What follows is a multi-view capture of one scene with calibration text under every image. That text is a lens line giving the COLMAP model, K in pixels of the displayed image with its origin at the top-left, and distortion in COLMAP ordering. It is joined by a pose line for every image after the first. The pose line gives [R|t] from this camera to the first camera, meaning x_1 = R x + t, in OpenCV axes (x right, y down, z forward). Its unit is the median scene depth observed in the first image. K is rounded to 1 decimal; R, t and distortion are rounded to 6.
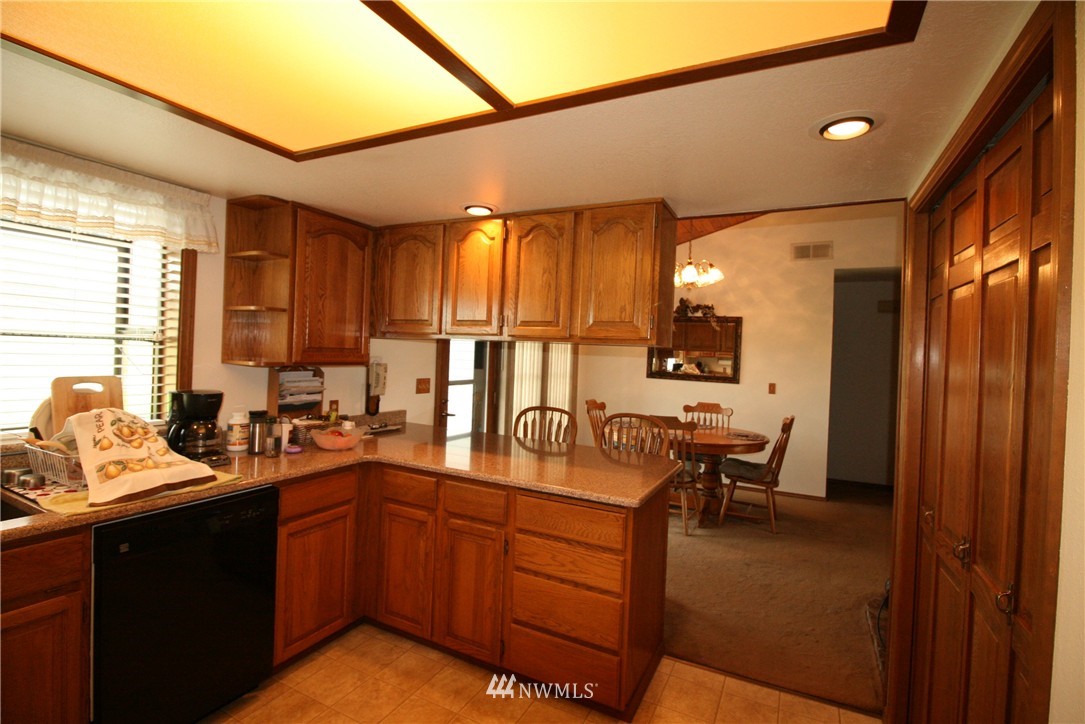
lens RADIAL K [[505.3, 0, 543.3], [0, 505.3, 353.8], [0, 0, 1]] dist [-0.001386, -0.012283]
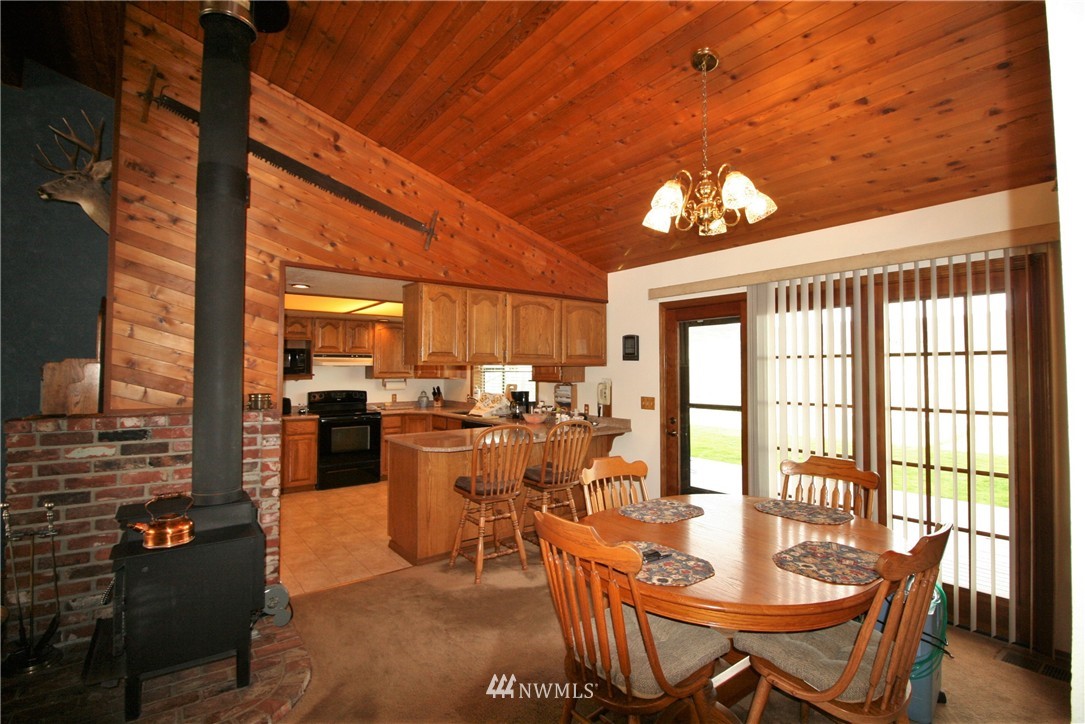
lens RADIAL K [[505.3, 0, 543.3], [0, 505.3, 353.8], [0, 0, 1]] dist [-0.001386, -0.012283]
pose [[-0.433920, -0.069003, -0.898305, 1.465273], [-0.020105, 0.997556, -0.066915, 0.049744], [0.900727, -0.010976, -0.434246, 2.008561]]
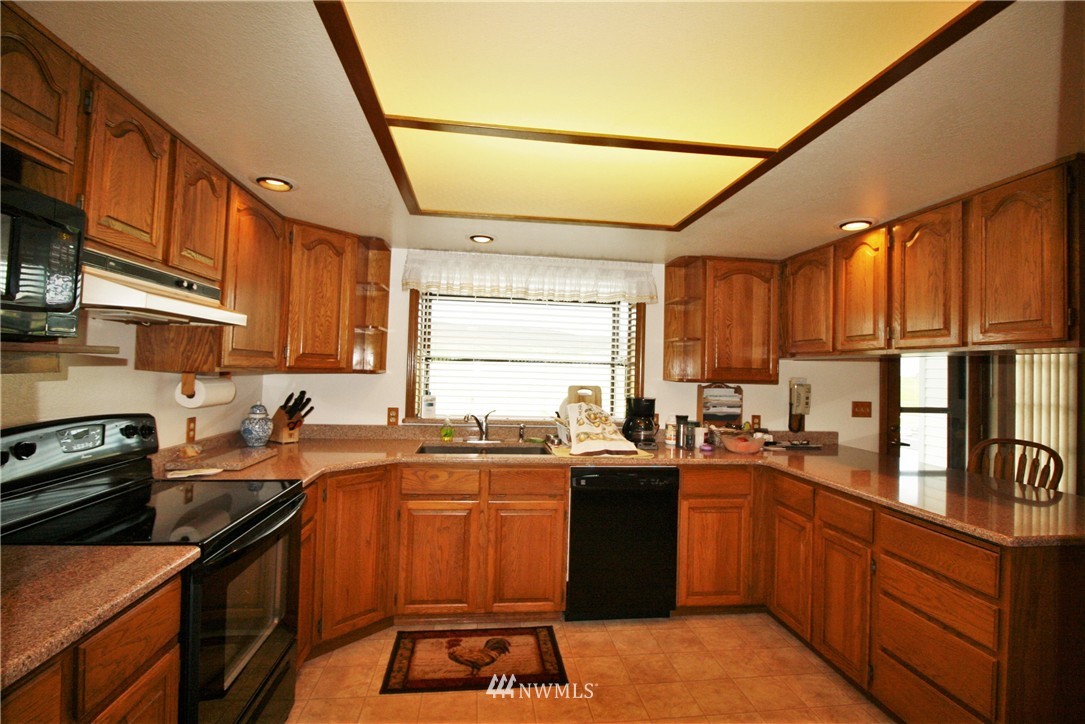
lens RADIAL K [[505.3, 0, 543.3], [0, 505.3, 353.8], [0, 0, 1]] dist [-0.001386, -0.012283]
pose [[0.561099, -0.051113, -0.826169, 0.338423], [-0.007966, 0.997712, -0.067136, 0.042312], [0.827710, 0.044251, 0.559408, -0.062076]]
